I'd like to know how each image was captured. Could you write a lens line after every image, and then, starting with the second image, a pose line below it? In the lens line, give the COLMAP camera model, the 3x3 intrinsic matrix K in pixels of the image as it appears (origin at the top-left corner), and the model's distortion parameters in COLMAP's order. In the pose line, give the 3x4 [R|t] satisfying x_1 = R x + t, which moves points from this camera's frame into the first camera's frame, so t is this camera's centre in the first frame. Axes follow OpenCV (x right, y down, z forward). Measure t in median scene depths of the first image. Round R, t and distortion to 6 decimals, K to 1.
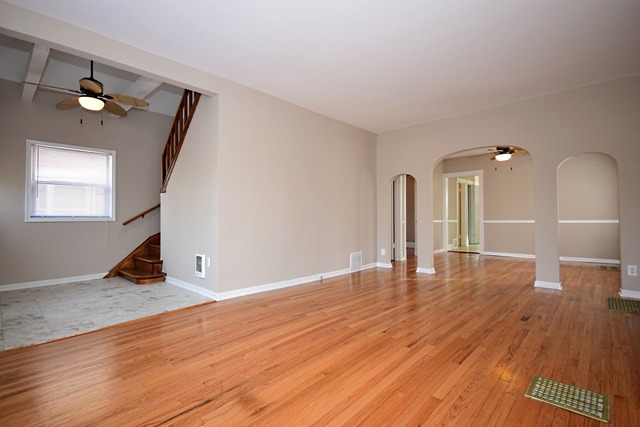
lens RADIAL K [[291.3, 0, 321.9], [0, 291.3, 209.1], [0, 0, 1]] dist [-0.002249, -0.001241]
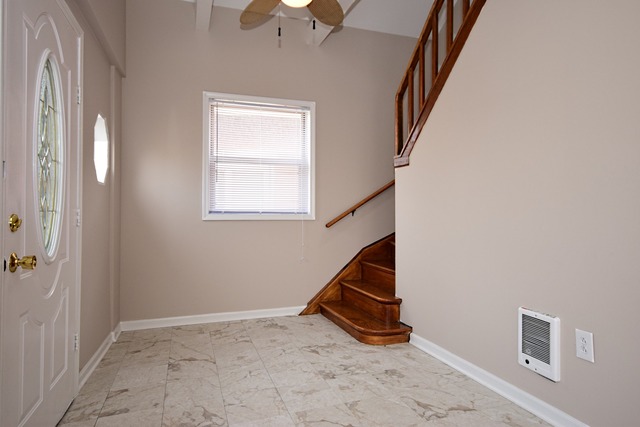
lens RADIAL K [[371.8, 0, 320.0], [0, 371.8, 212.3], [0, 0, 1]] dist [0.009209, 0.001223]
pose [[0.877098, 0.005903, -0.480275, -0.346084], [0.003657, 0.999813, 0.018968, 0.011145], [0.480297, -0.018393, 0.876913, 0.349044]]
